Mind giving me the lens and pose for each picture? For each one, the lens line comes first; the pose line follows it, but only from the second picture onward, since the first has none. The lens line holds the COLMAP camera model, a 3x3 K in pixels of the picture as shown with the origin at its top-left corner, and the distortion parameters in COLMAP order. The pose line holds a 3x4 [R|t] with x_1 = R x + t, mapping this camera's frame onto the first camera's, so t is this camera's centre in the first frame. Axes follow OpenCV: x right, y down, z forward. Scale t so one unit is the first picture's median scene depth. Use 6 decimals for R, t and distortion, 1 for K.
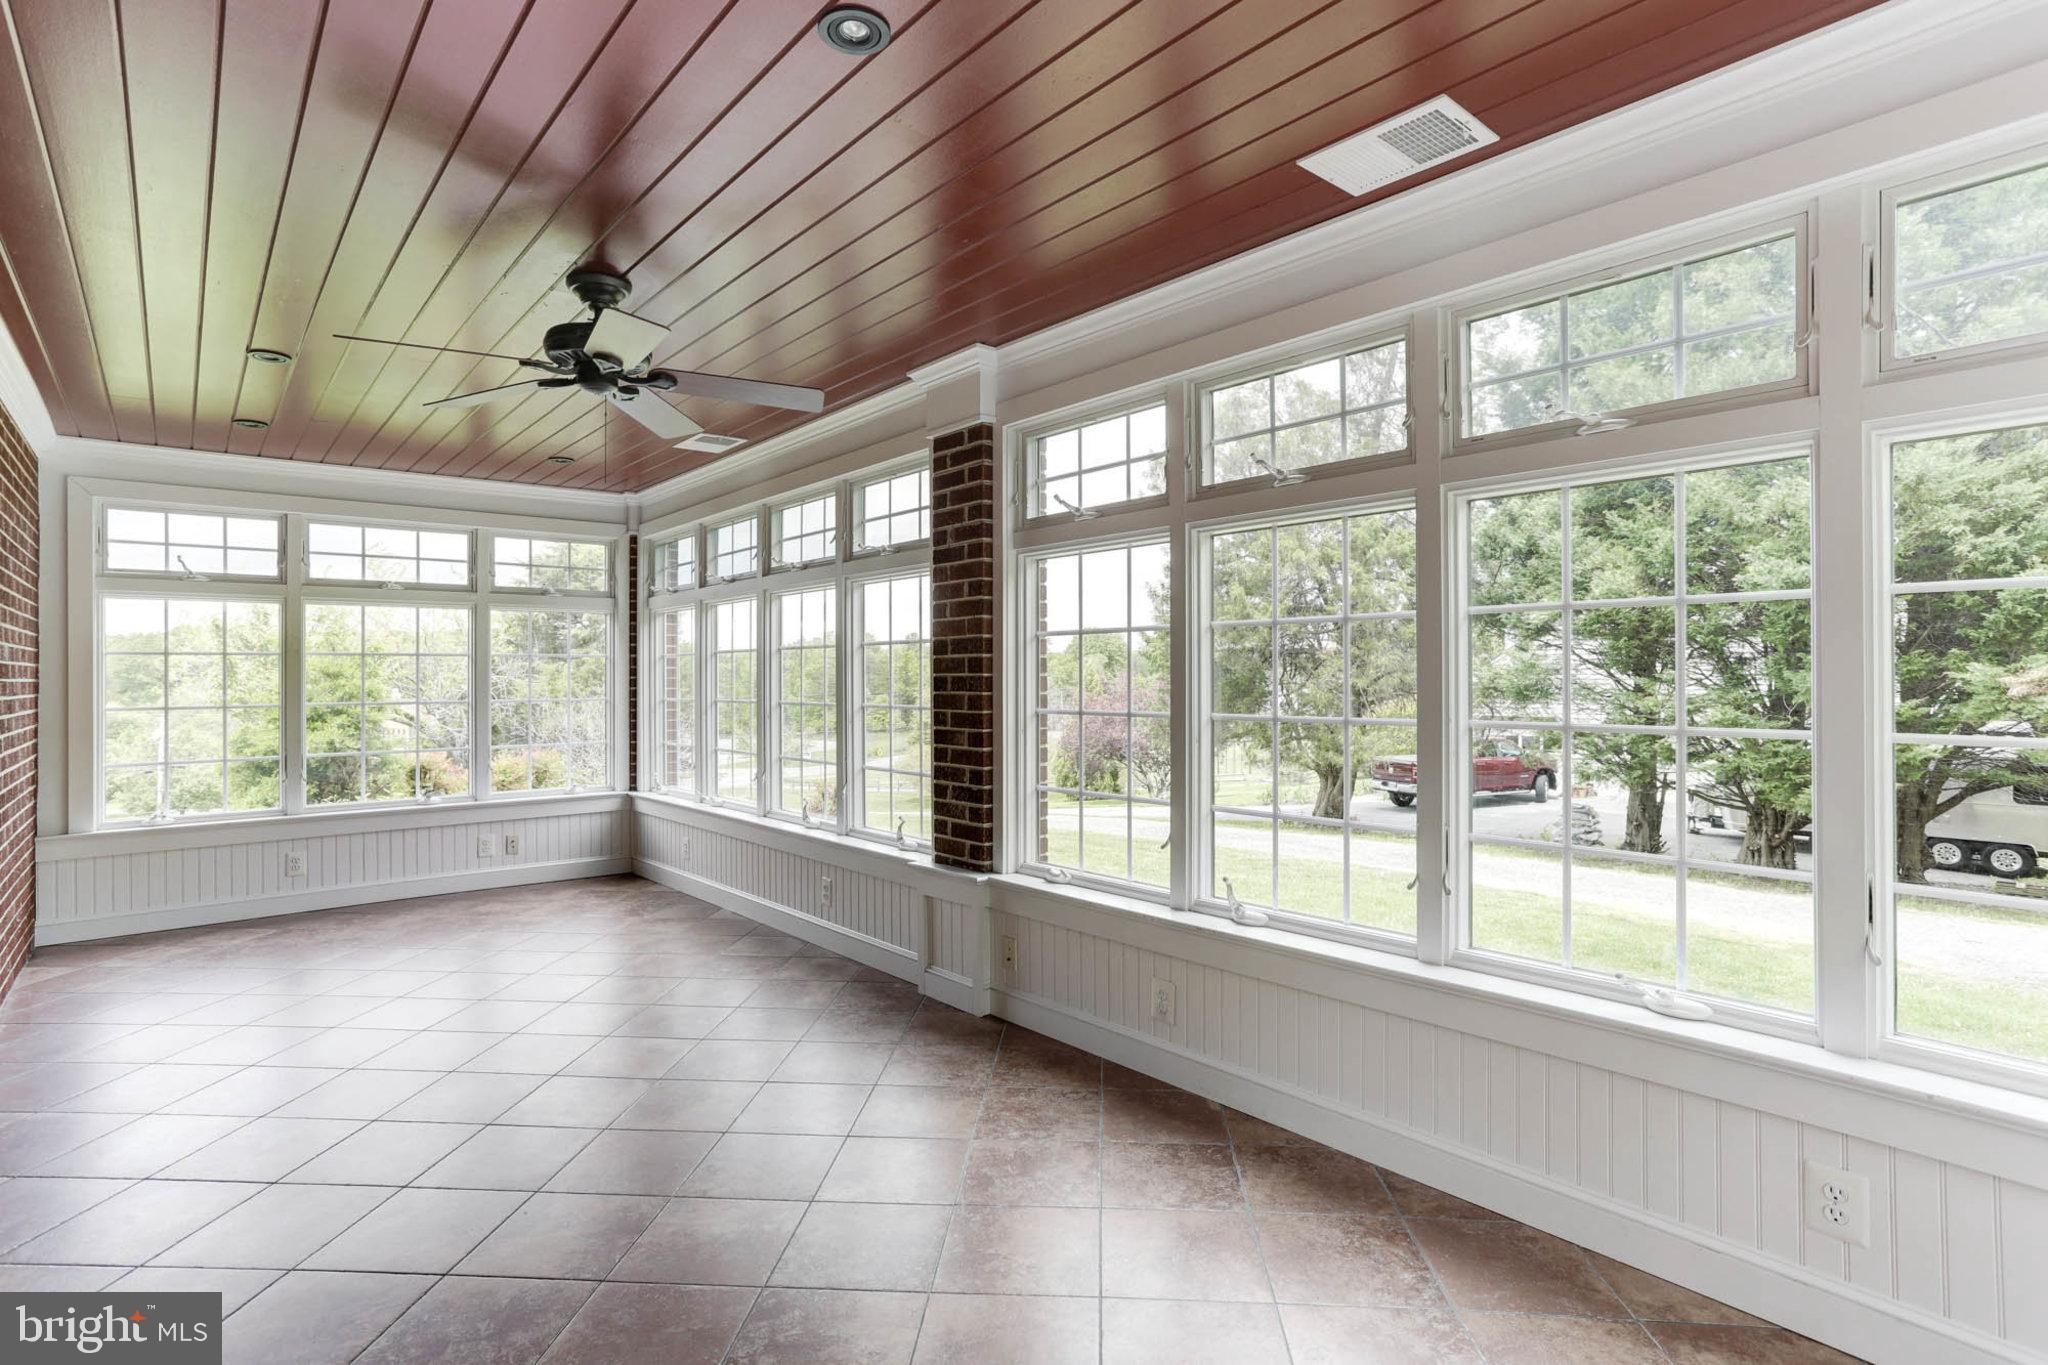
lens RADIAL K [[1024.2, 0, 1013.8], [0, 1024.2, 676.0], [0, 0, 1]] dist [0.000686, 0.001263]
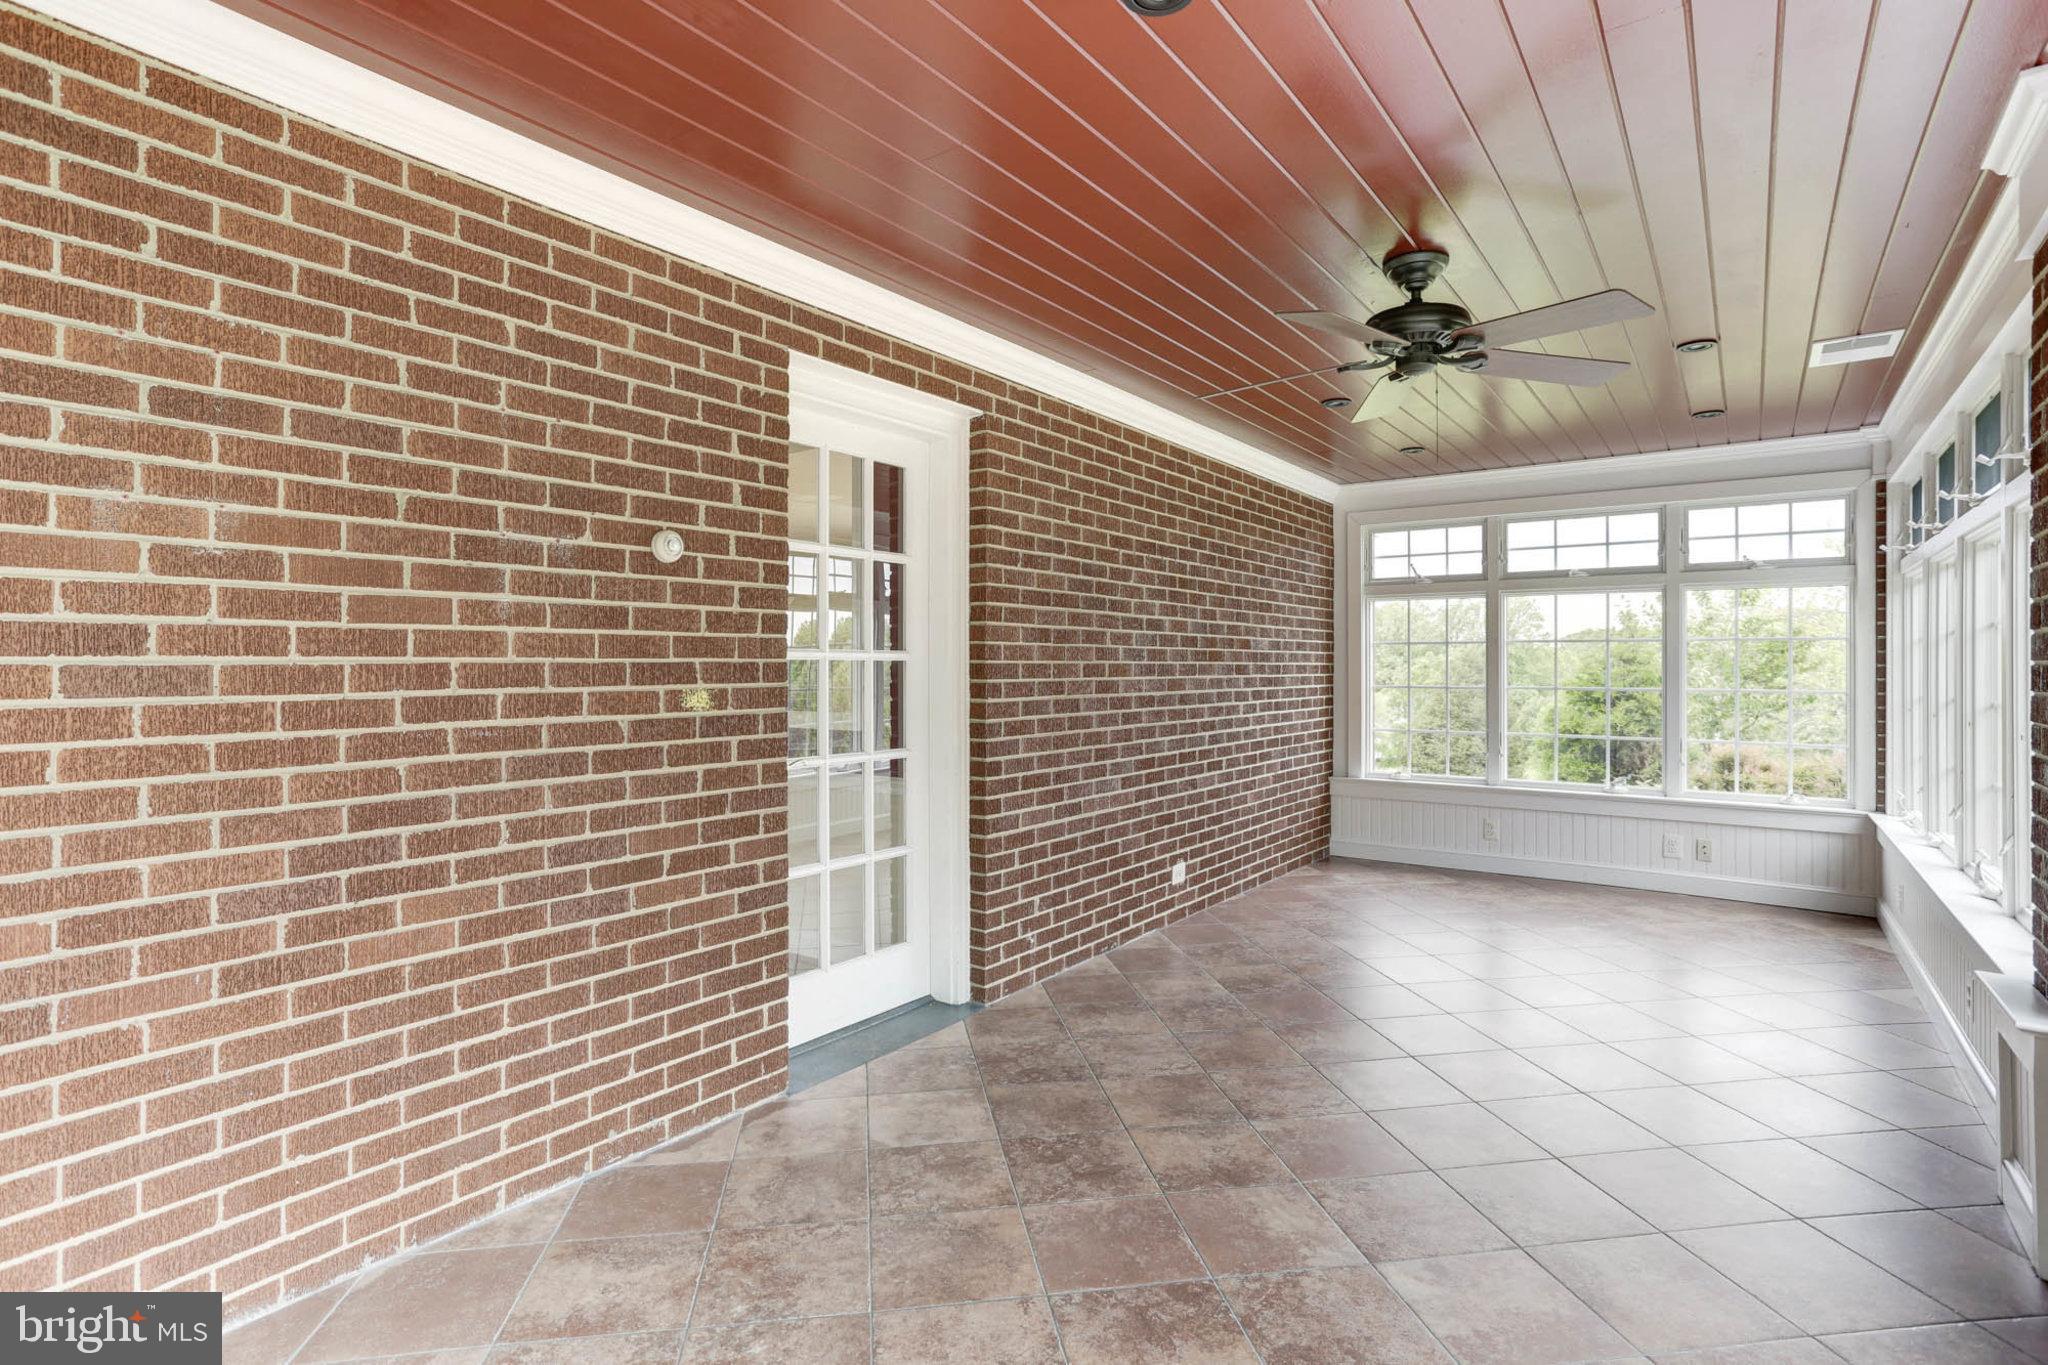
lens RADIAL K [[1024.2, 0, 1012.3], [0, 1024.2, 670.3], [0, 0, 1]] dist [0.000686, 0.001263]
pose [[0.249879, 0.012402, -0.968198, 0.234339], [-0.004333, 0.999922, 0.011690, -0.001195], [0.968267, 0.001274, 0.249913, 0.193381]]
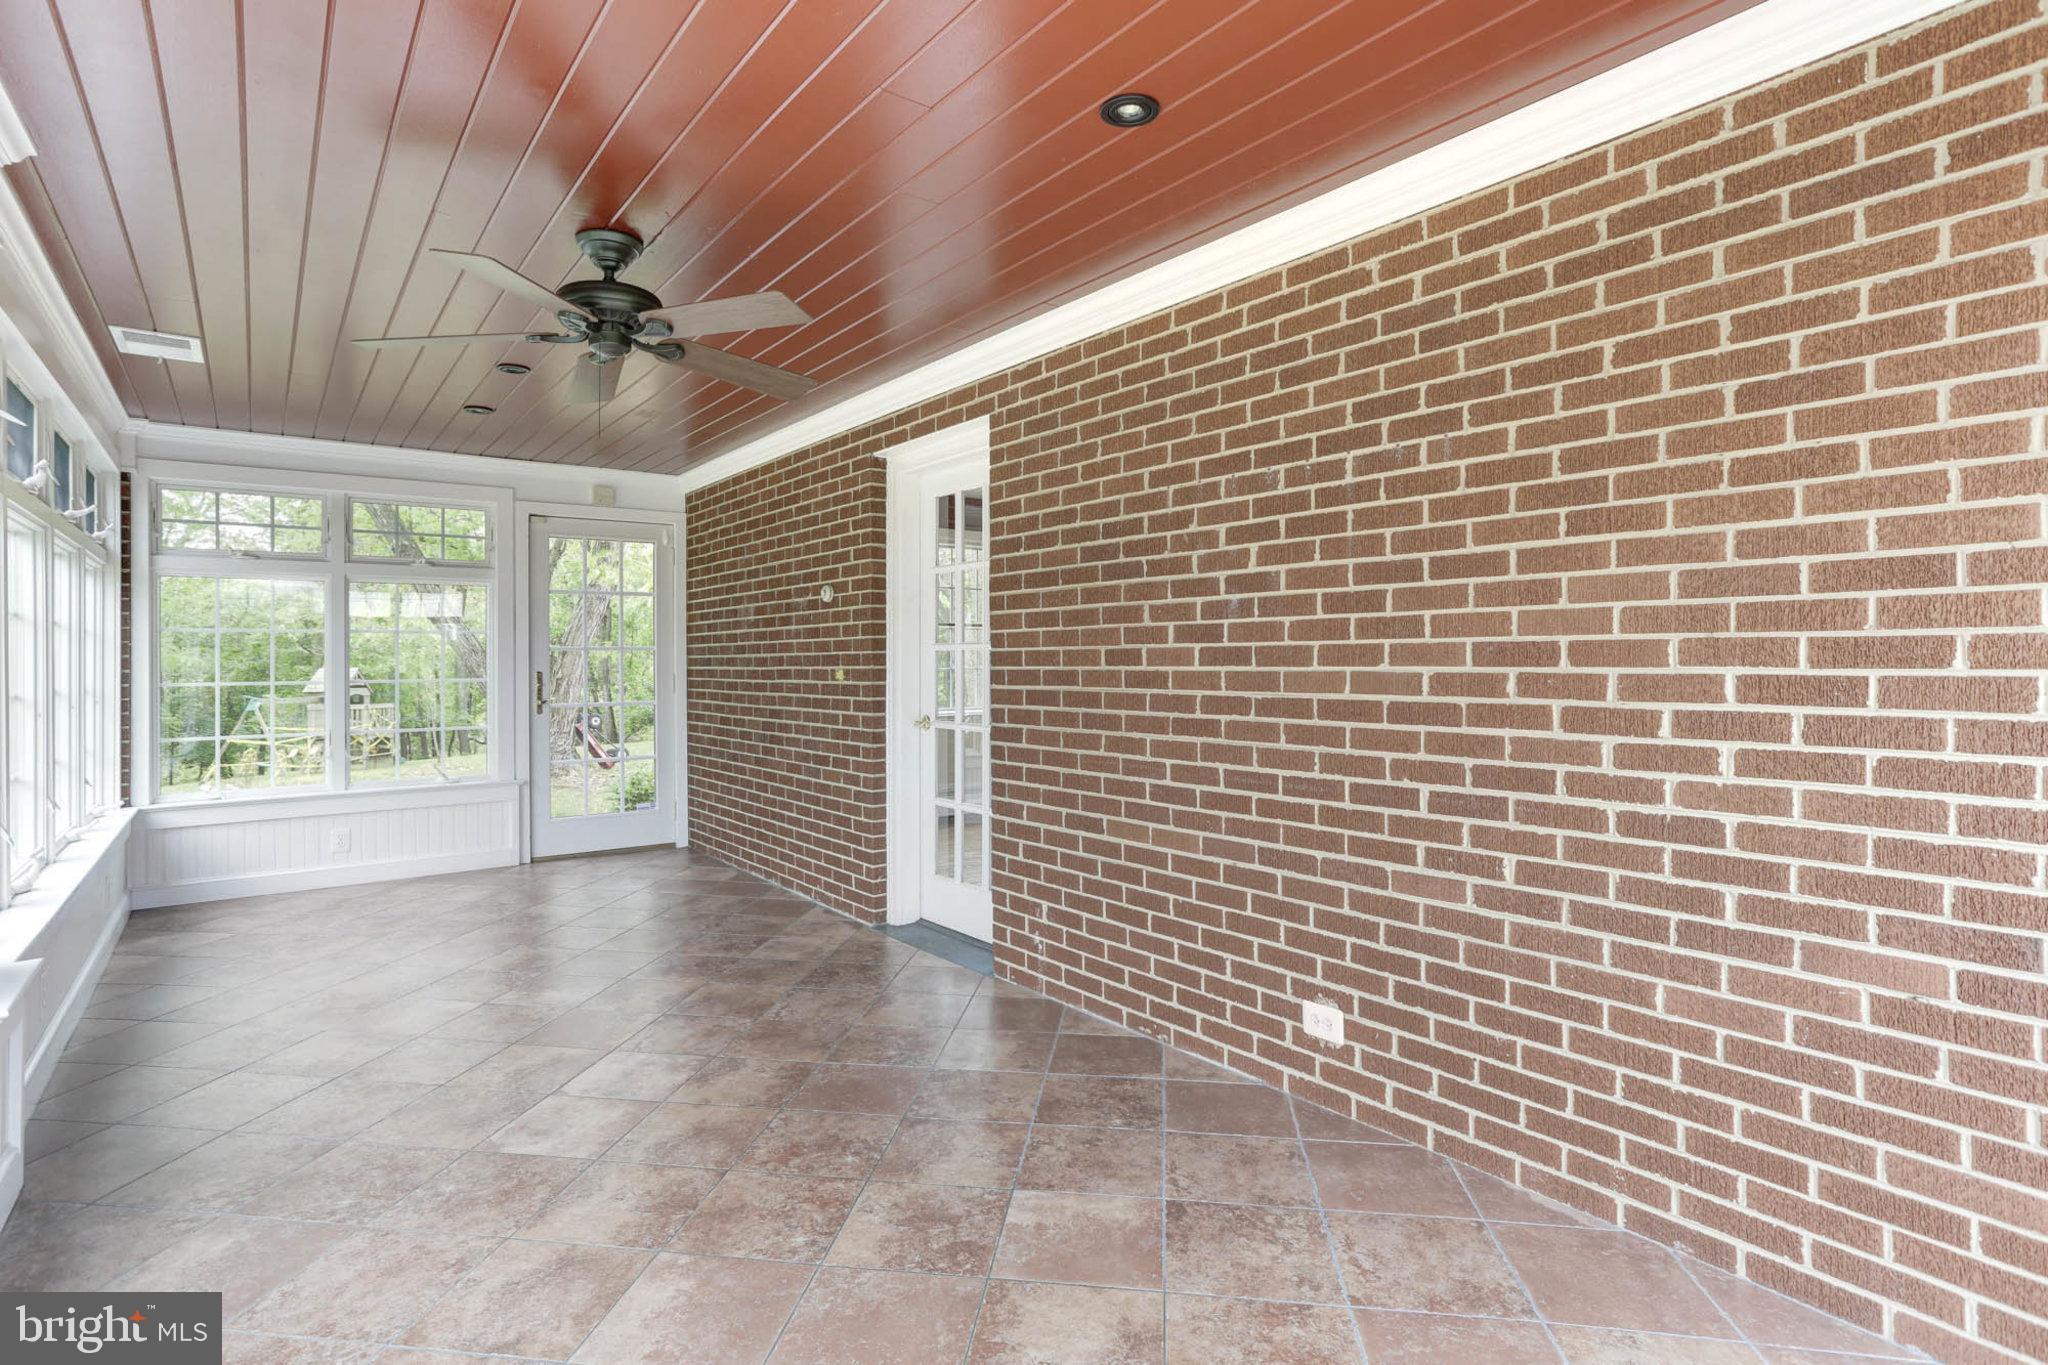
lens RADIAL K [[1024.2, 0, 1020.5], [0, 1024.2, 669.6], [0, 0, 1]] dist [0.000686, 0.001263]
pose [[-0.999556, 0.011645, 0.027416, -0.766378], [0.011887, 0.999892, 0.008685, 0.013506], [-0.027312, 0.009007, -0.999586, 1.434351]]
